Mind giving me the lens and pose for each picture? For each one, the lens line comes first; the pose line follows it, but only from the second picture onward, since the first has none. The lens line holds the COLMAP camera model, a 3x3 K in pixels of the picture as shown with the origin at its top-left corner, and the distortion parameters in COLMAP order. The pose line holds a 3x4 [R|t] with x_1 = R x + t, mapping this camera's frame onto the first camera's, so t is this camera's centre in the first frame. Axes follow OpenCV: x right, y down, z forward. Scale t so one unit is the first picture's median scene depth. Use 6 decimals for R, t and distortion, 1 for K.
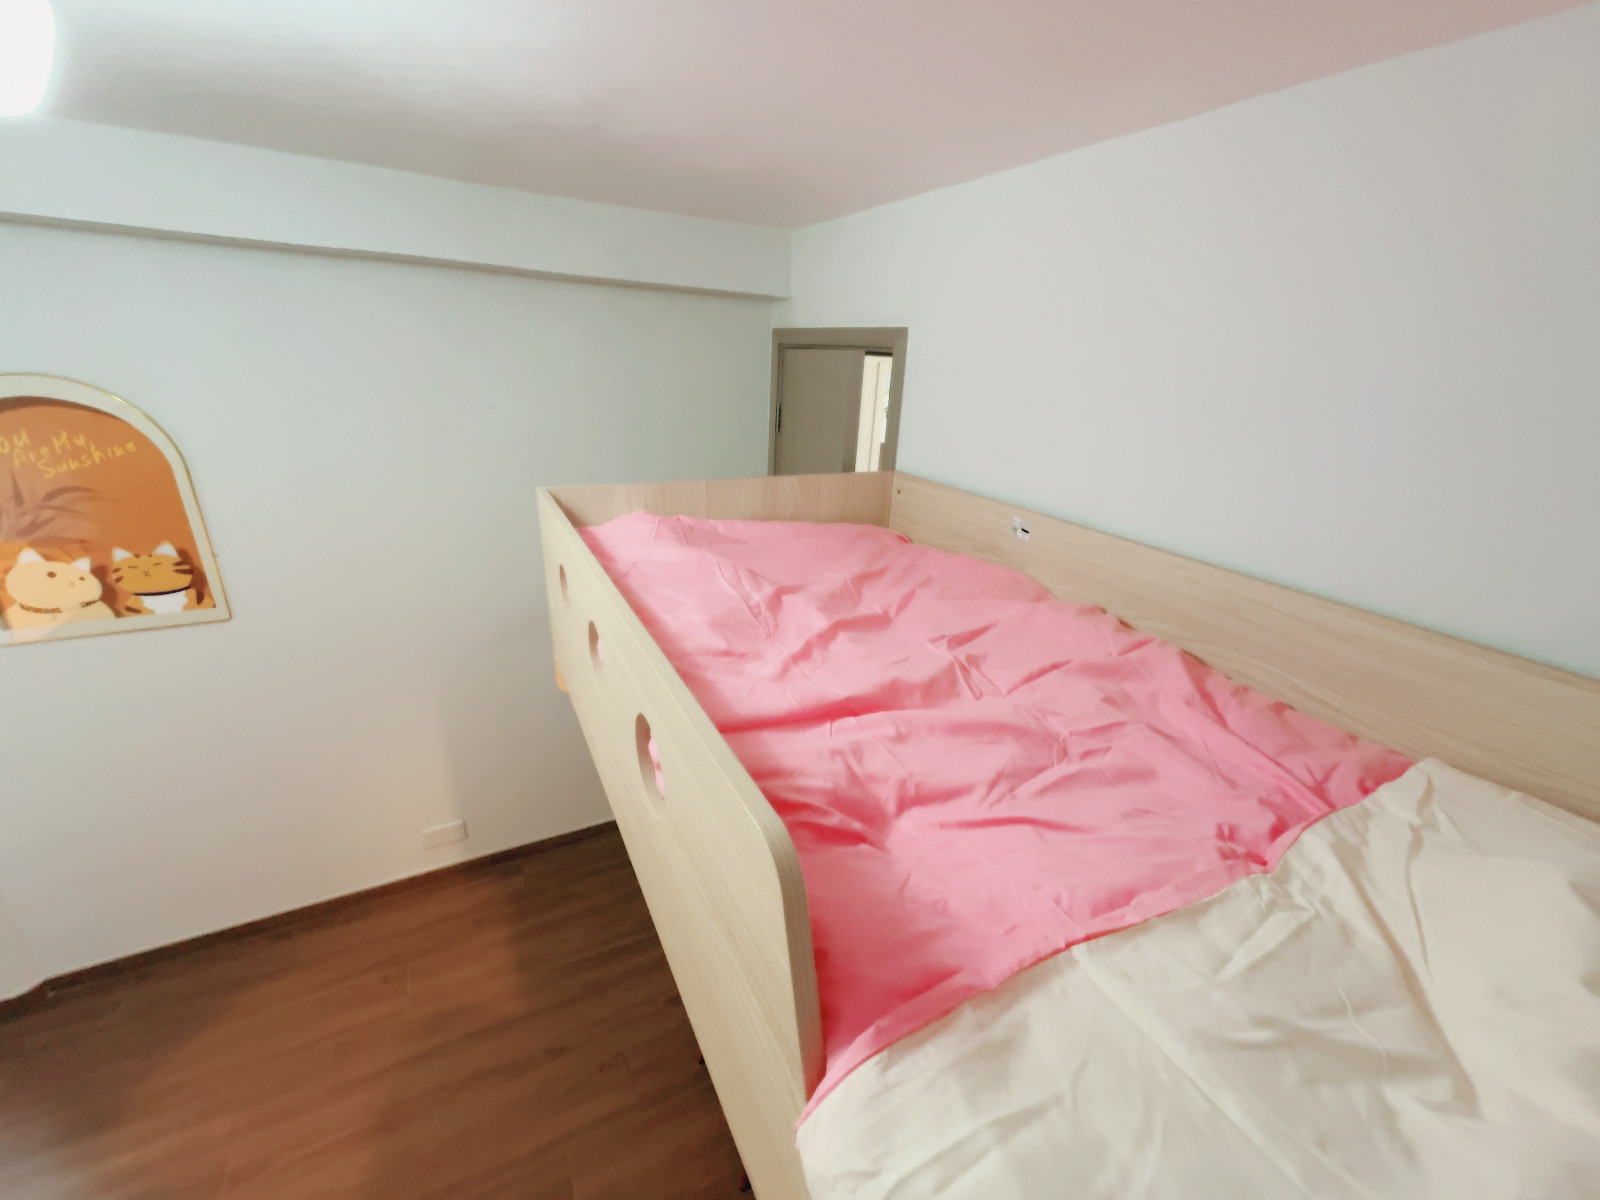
lens RADIAL K [[635.8, 0, 801.9], [0, 635.8, 596.7], [0, 0, 1]] dist [-0.003983, 0.000602]
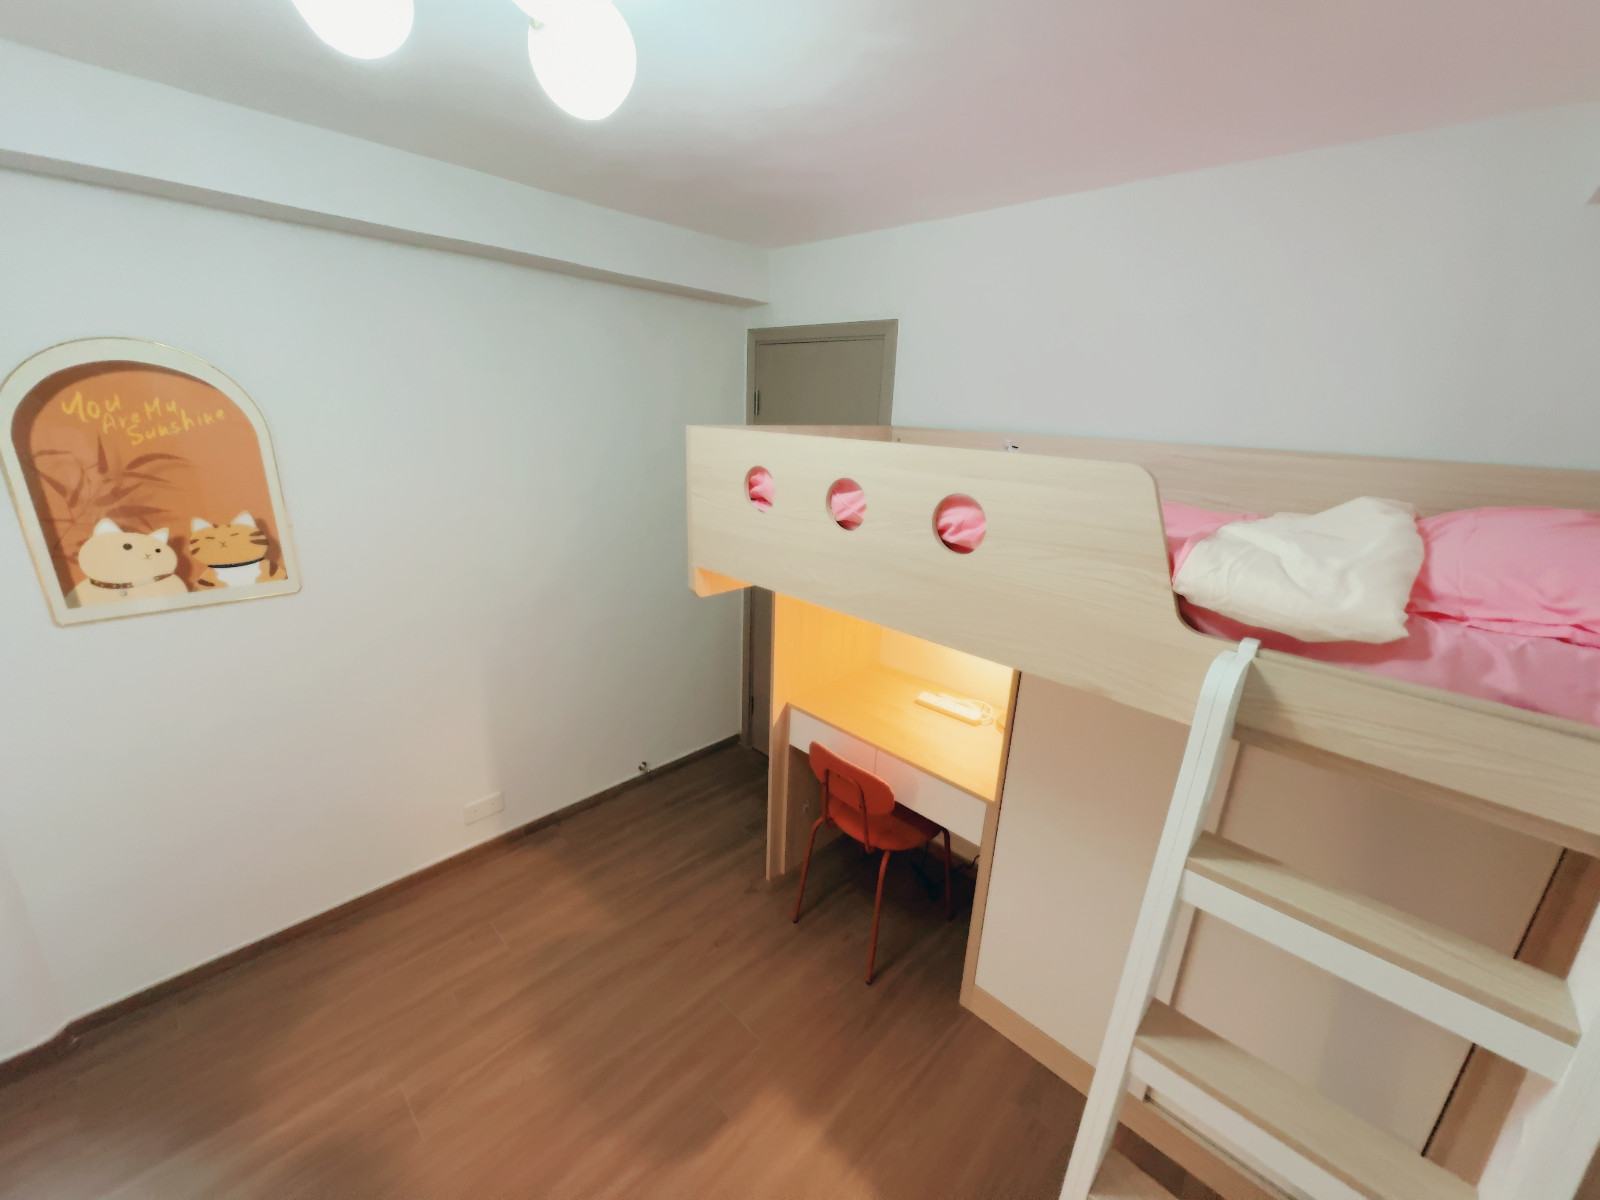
lens RADIAL K [[635.8, 0, 800.9], [0, 635.8, 598.8], [0, 0, 1]] dist [-0.003983, 0.000602]
pose [[0.950800, -0.103406, 0.292038, -0.487738], [0.119076, 0.992220, -0.036351, 0.198453], [-0.286007, 0.069337, 0.955716, -0.210985]]
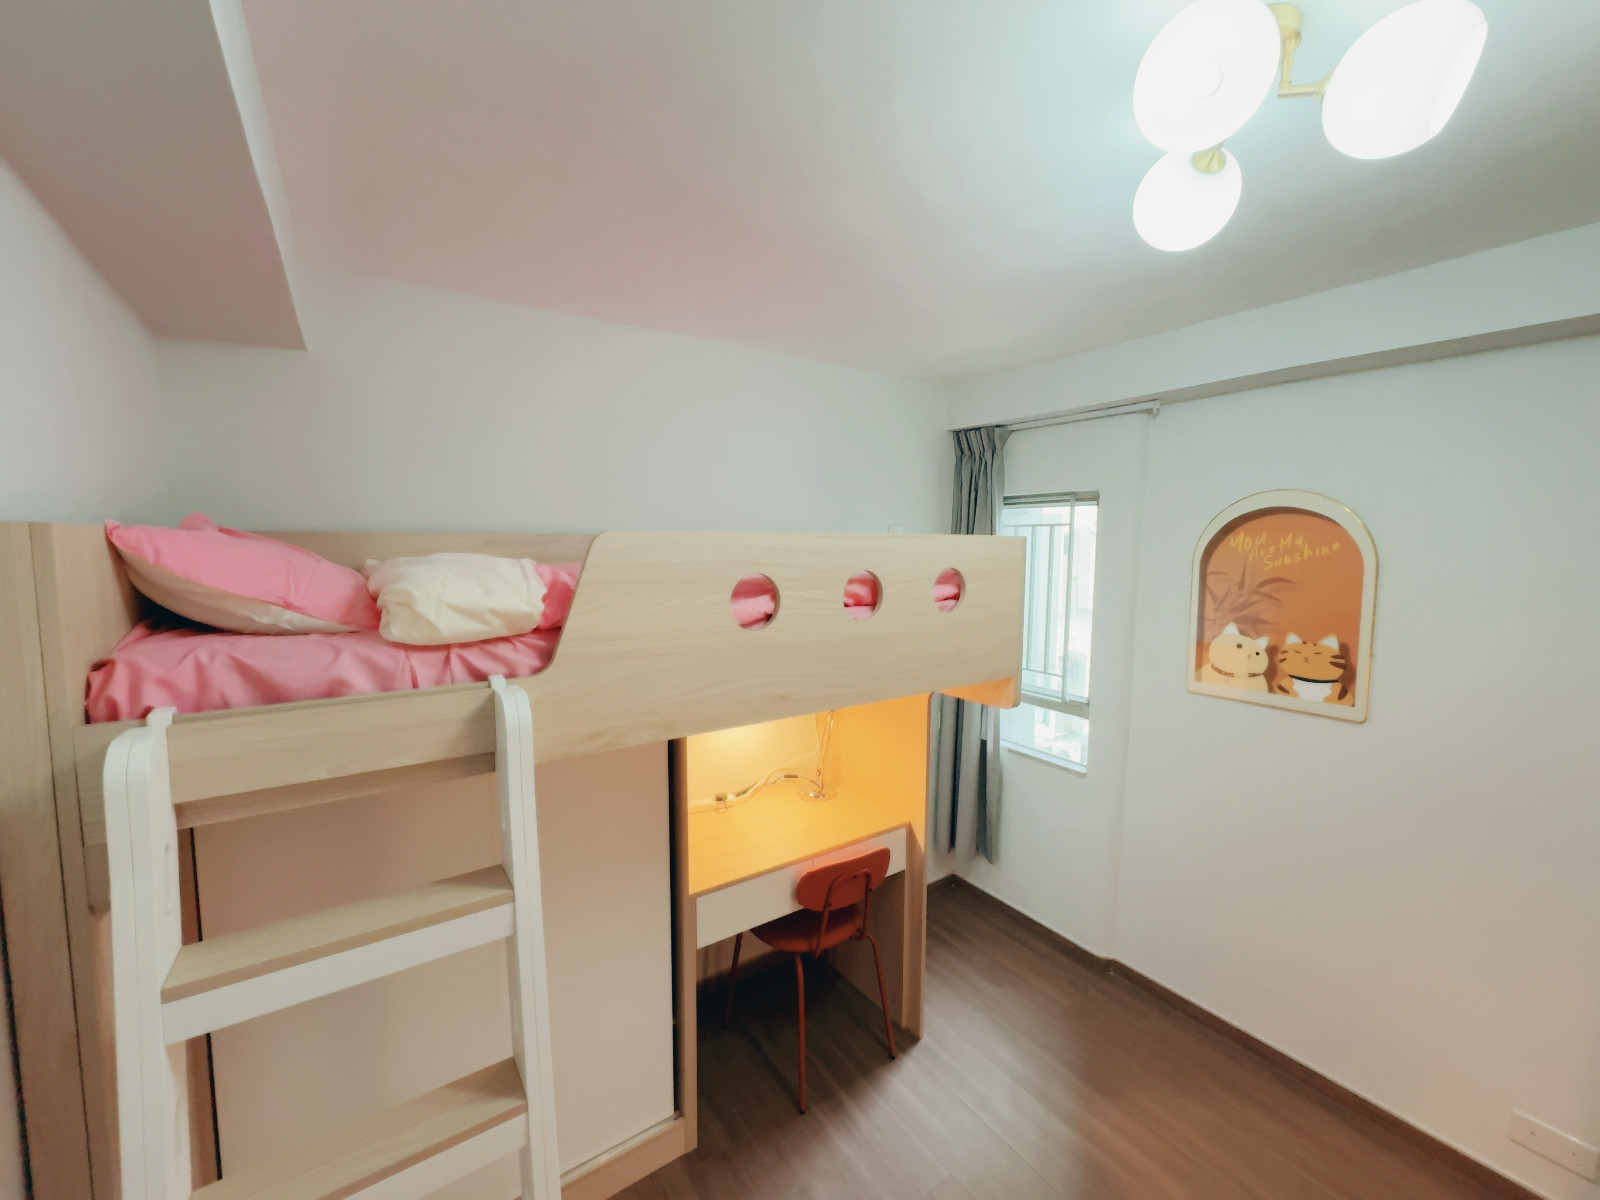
lens RADIAL K [[635.8, 0, 798.3], [0, 635.8, 599.1], [0, 0, 1]] dist [-0.003983, 0.000602]
pose [[0.107655, 0.037278, -0.993489, -0.036361], [-0.358868, 0.933380, -0.003864, 0.192443], [0.927159, 0.356948, 0.113861, 0.015859]]
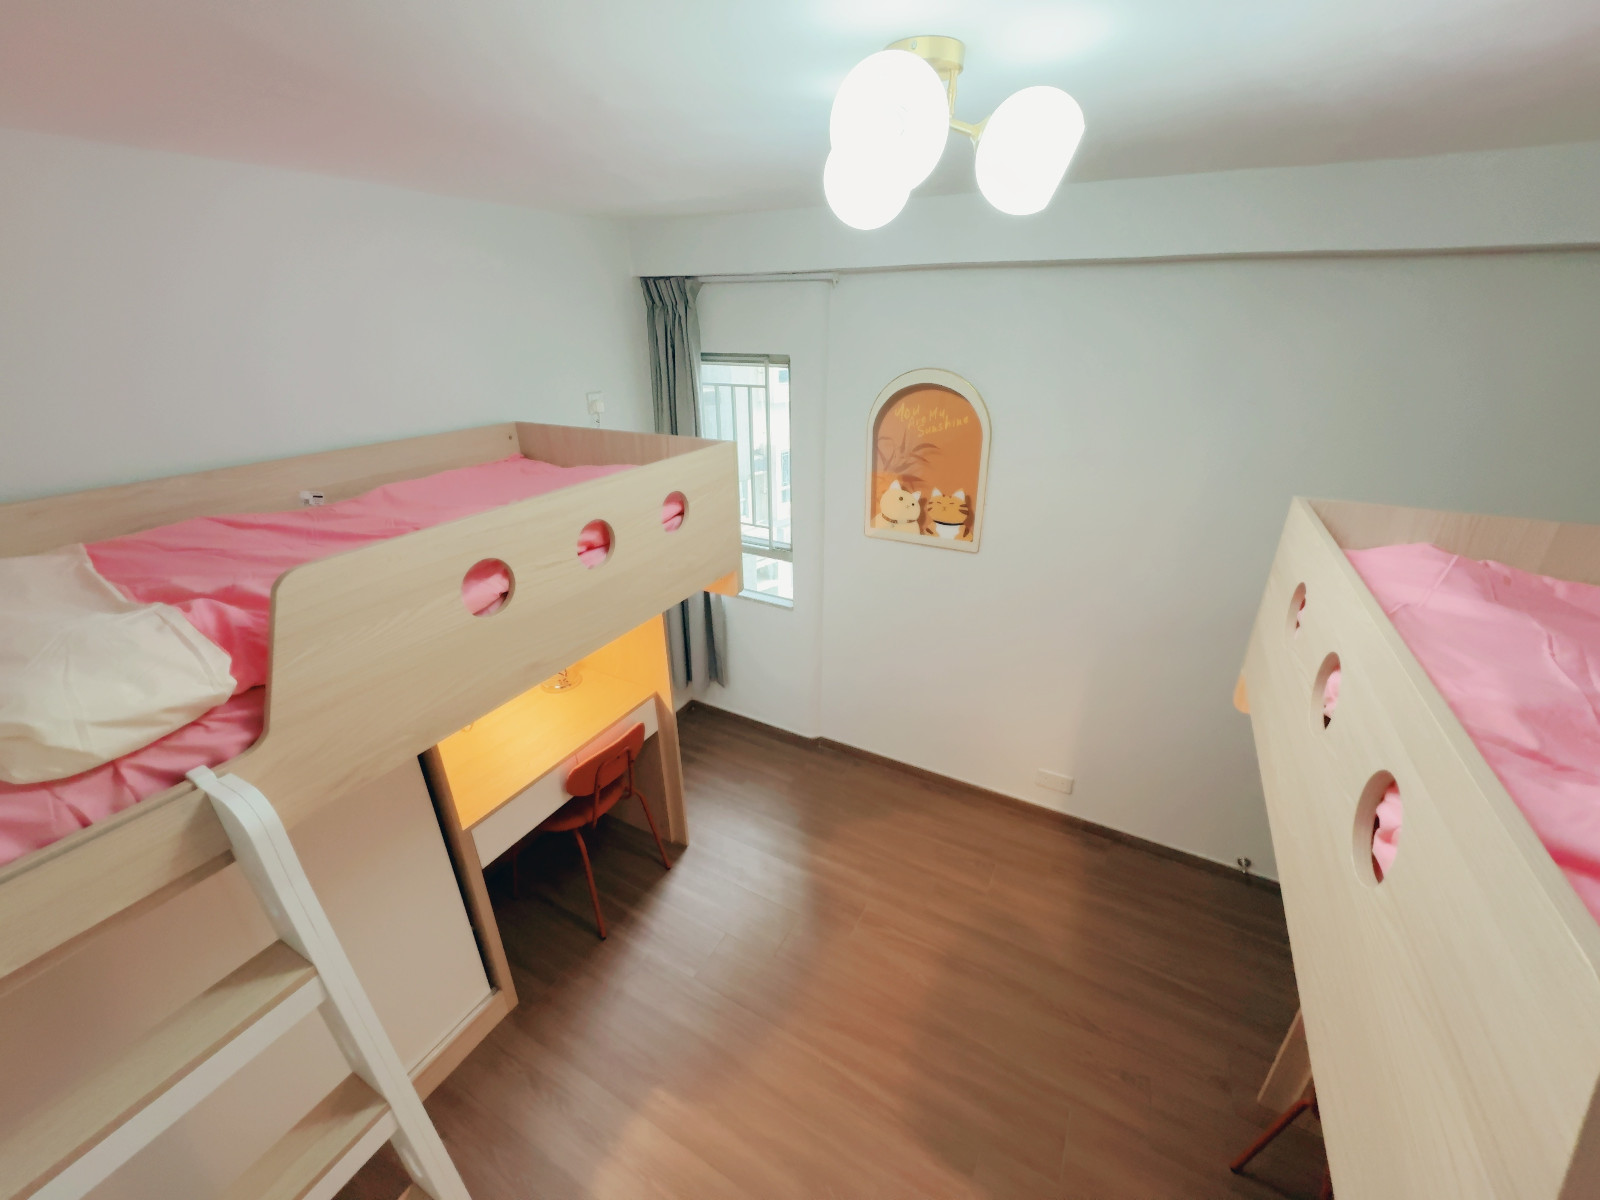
lens RADIAL K [[635.8, 0, 798.5], [0, 635.8, 598.8], [0, 0, 1]] dist [-0.003983, 0.000602]
pose [[0.547073, 0.287993, -0.785984, -0.031797], [-0.267106, 0.949928, 0.162148, 0.012433], [0.793325, 0.121234, 0.596605, -0.093143]]
